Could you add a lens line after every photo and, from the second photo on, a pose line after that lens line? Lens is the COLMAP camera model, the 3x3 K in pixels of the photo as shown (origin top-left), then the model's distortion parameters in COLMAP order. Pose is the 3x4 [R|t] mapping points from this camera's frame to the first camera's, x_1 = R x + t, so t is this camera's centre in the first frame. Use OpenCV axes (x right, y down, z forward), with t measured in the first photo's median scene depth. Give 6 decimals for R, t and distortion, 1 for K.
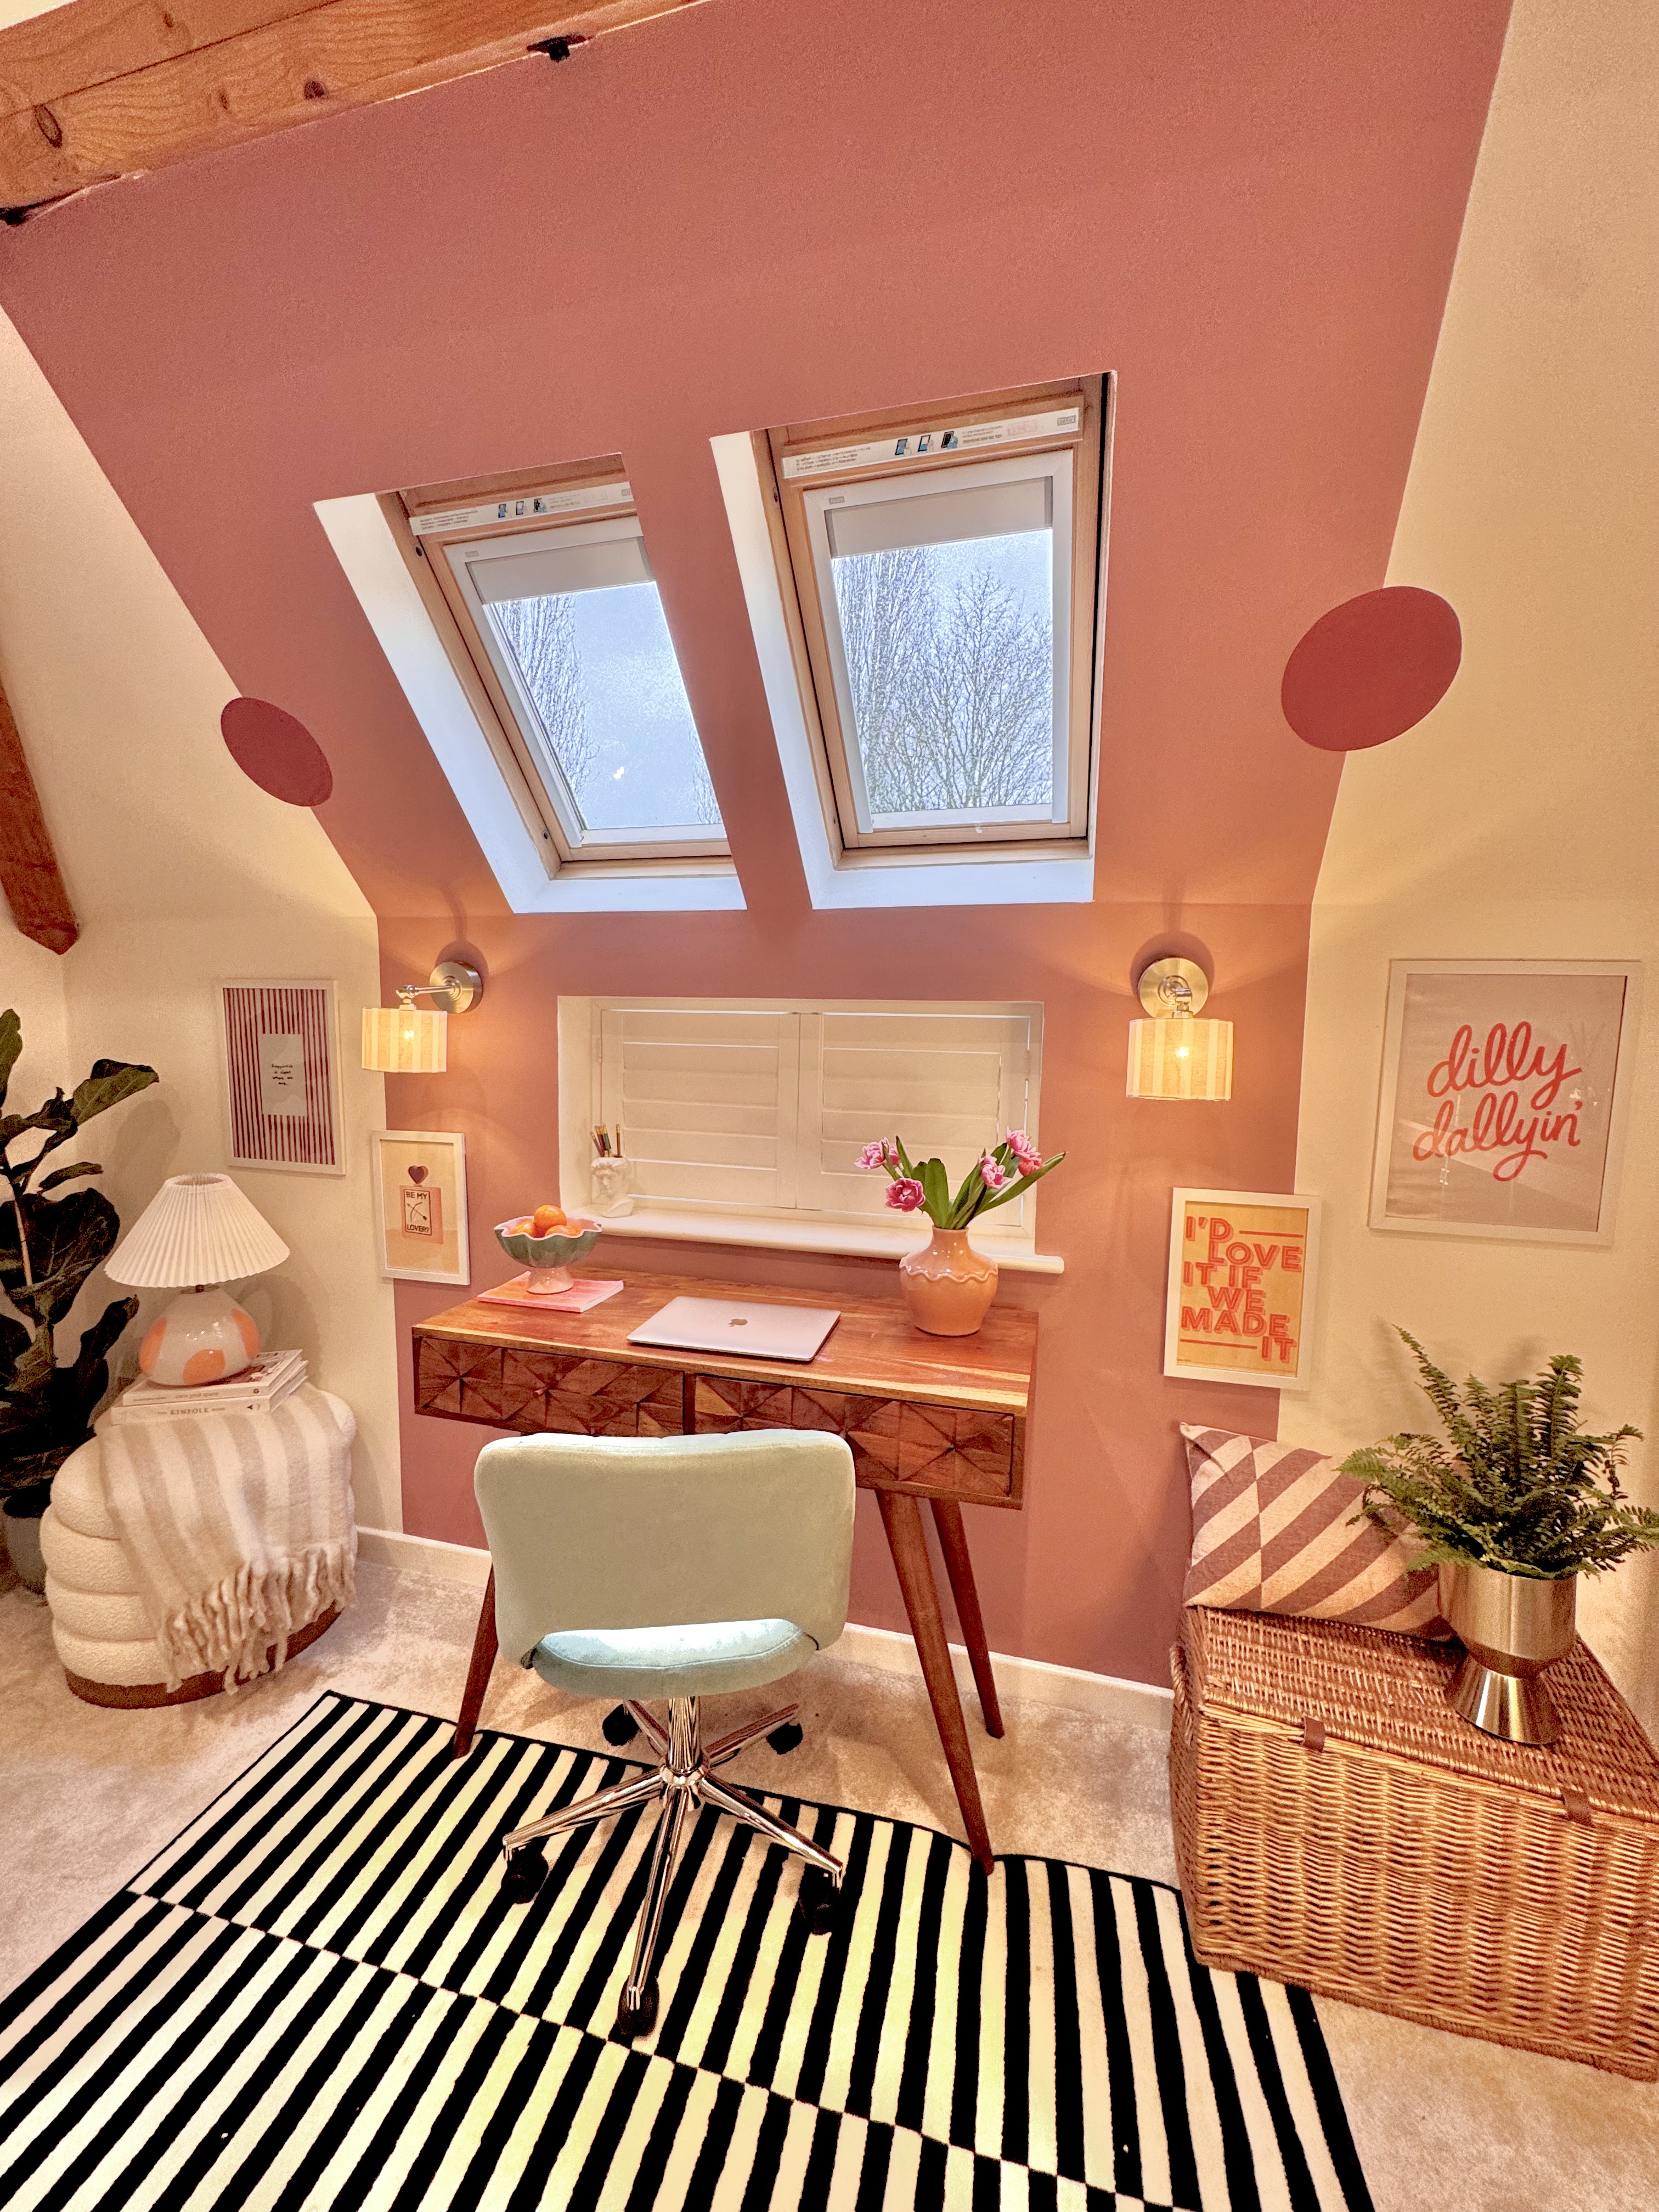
lens RADIAL K [[875.9, 0, 835.6], [0, 875.9, 1103.7], [0, 0, 1]] dist [0.000108, -0.000206]
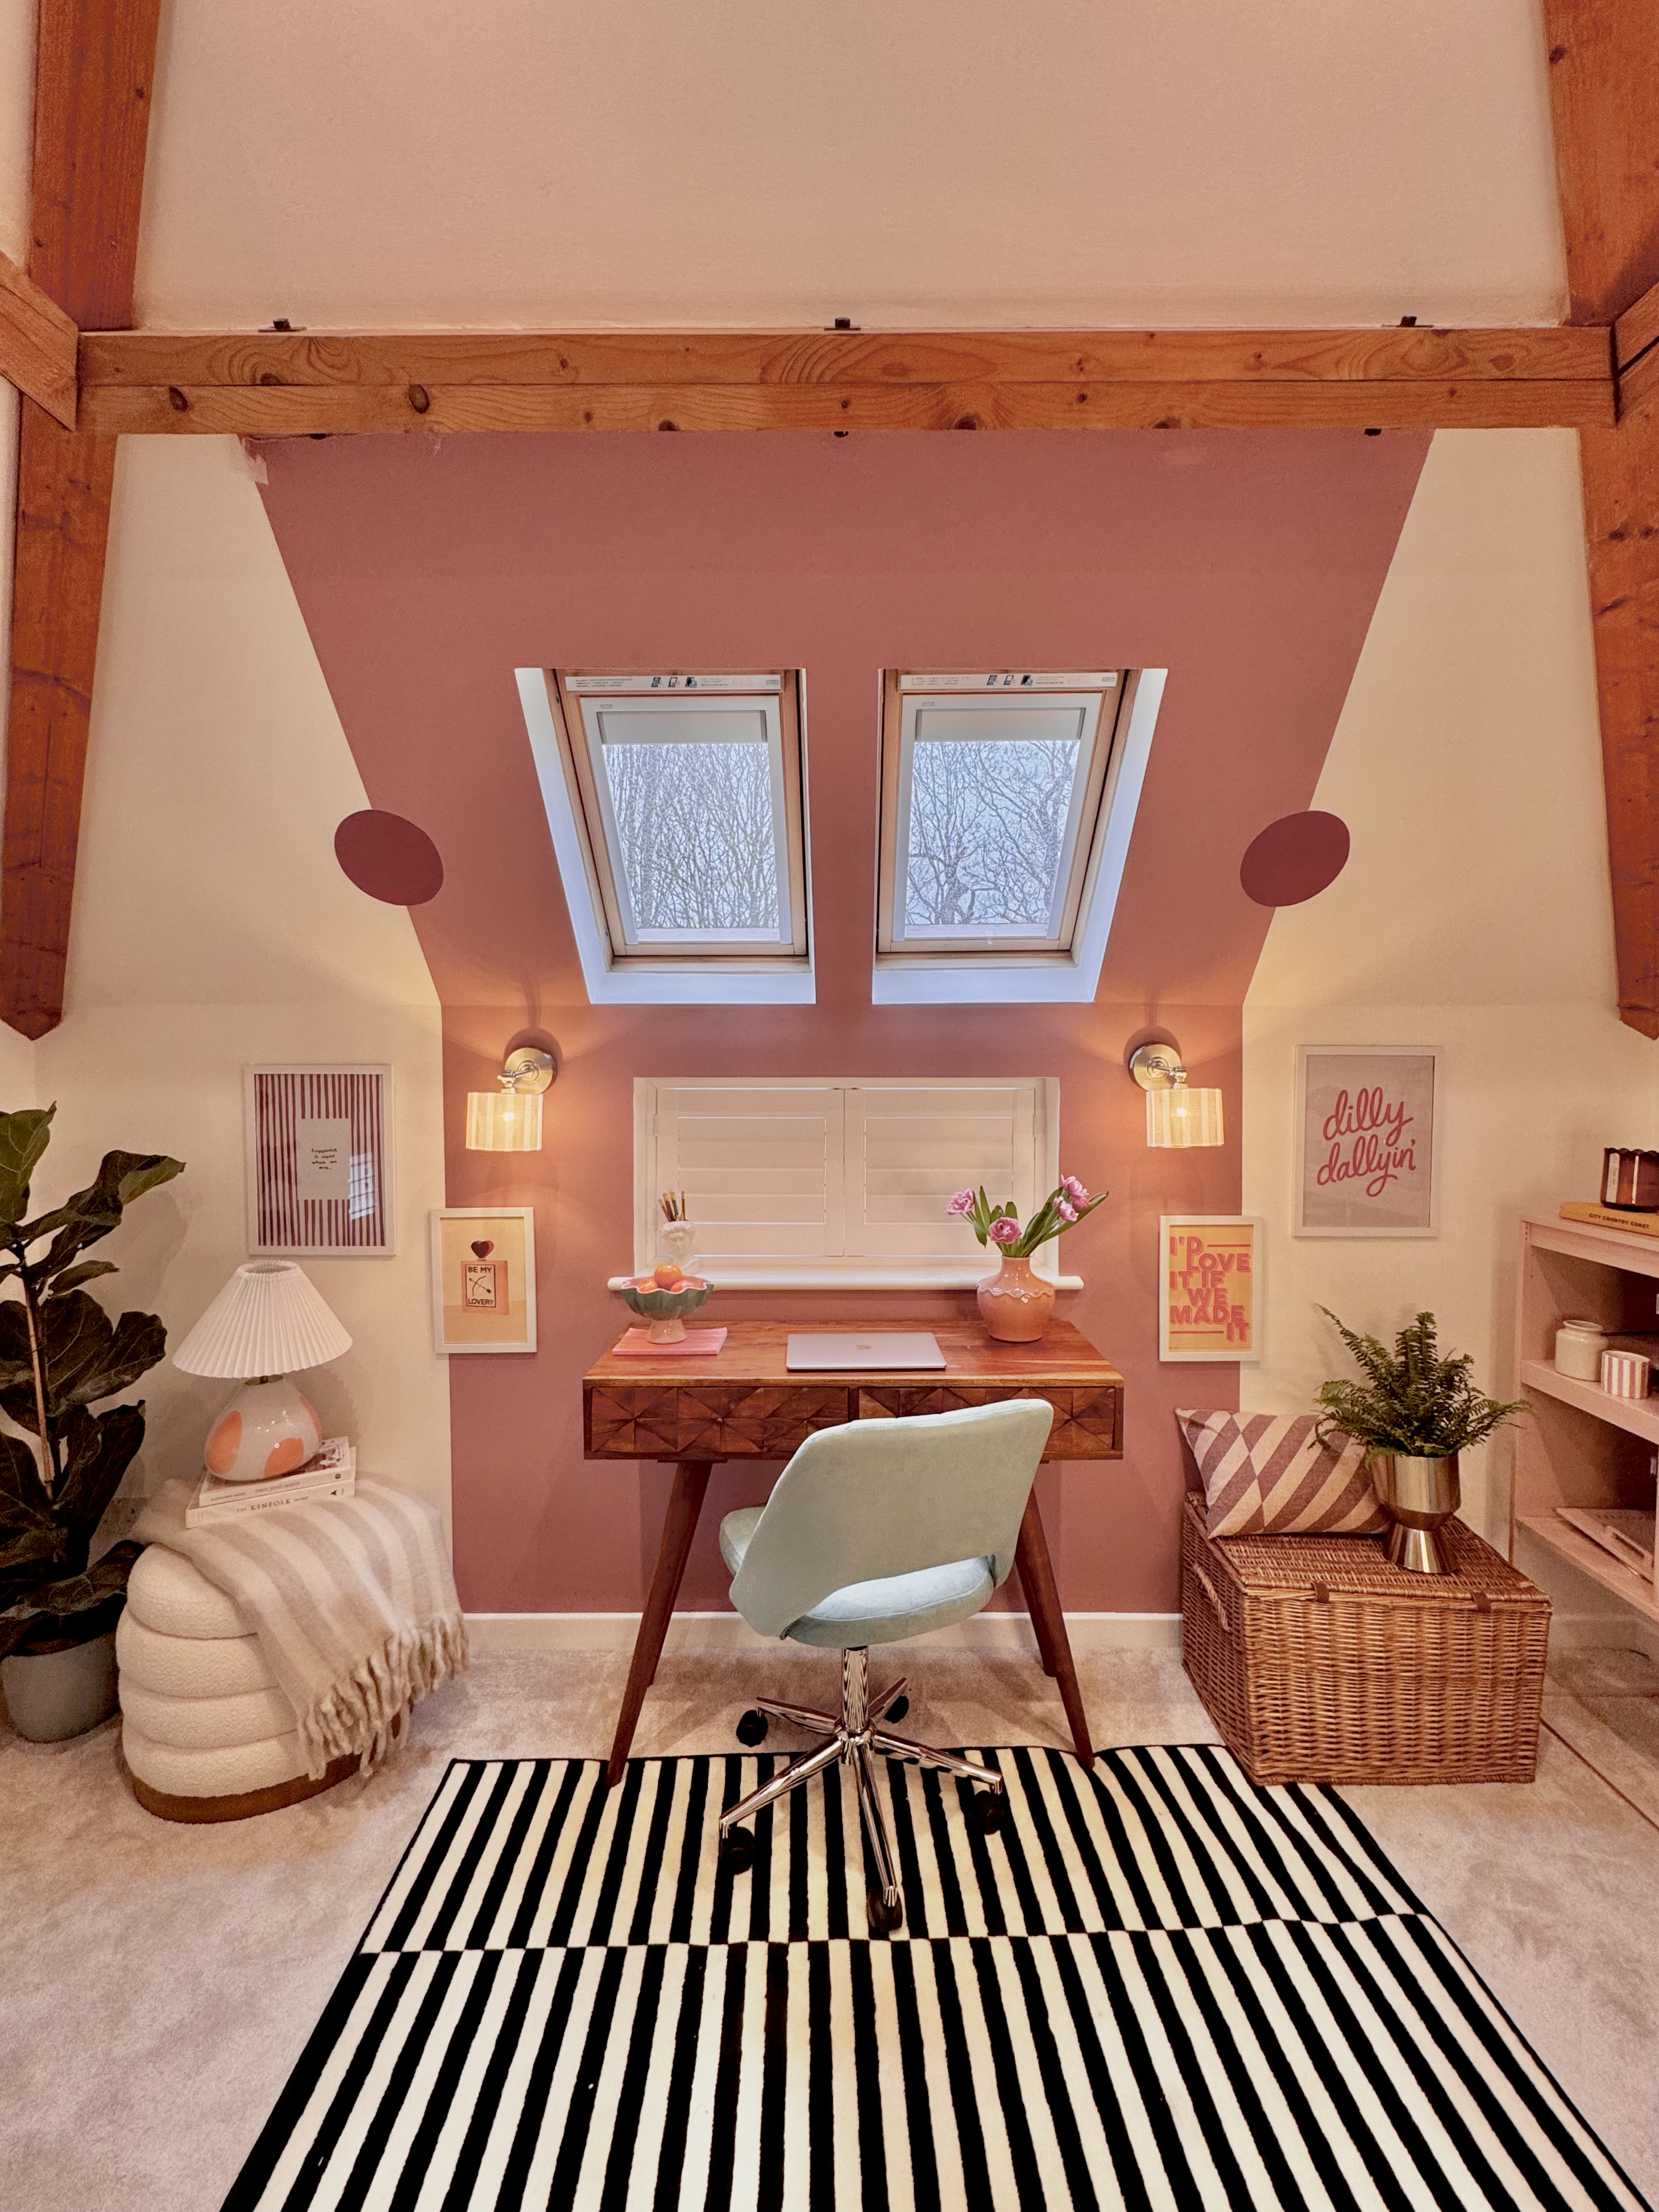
lens RADIAL K [[906.1, 0, 835.2], [0, 906.1, 1104.0], [0, 0, 1]] dist [-0.001233, -0.000262]
pose [[0.965148, -0.024605, 0.260545, -0.442073], [0.042855, 0.996991, -0.064599, -0.005170], [-0.258171, 0.073513, 0.963298, -0.205207]]
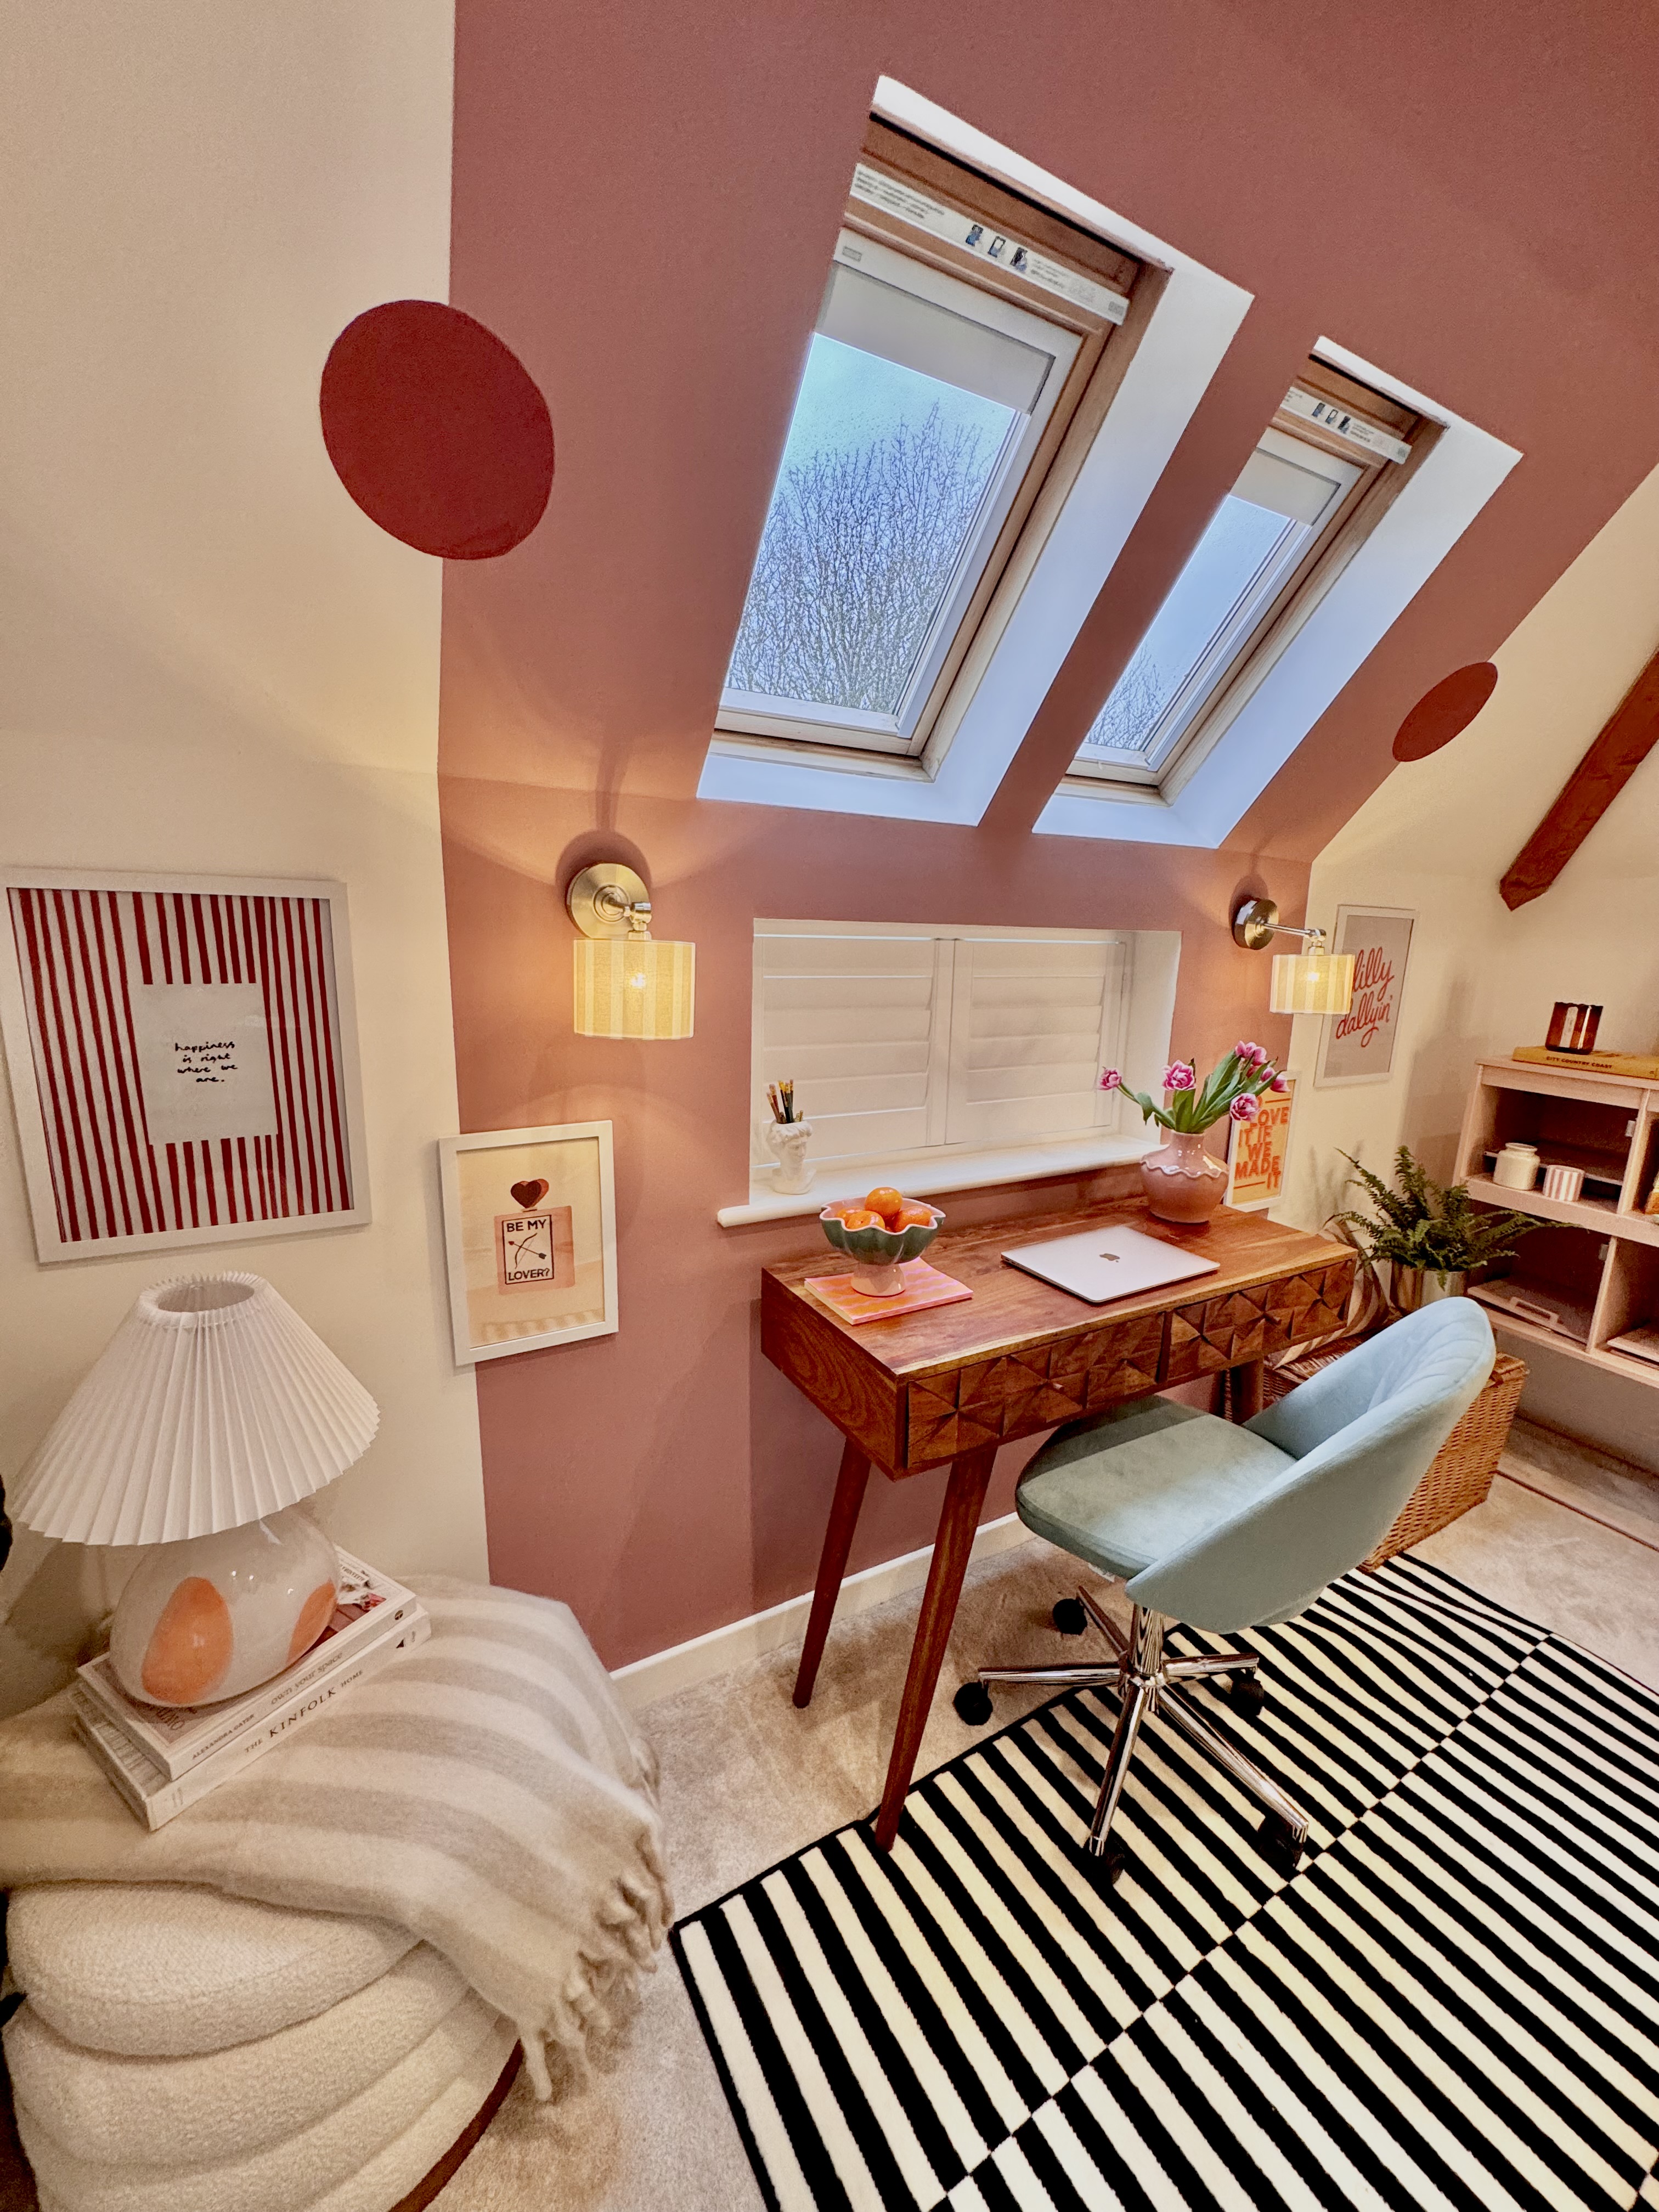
lens RADIAL K [[875.9, 0, 835.6], [0, 875.9, 1103.7], [0, 0, 1]] dist [0.000108, -0.000206]
pose [[0.710938, -0.137498, 0.689682, -0.958969], [0.055331, 0.988597, 0.140054, -0.080724], [-0.701075, -0.061408, 0.710439, 0.488105]]
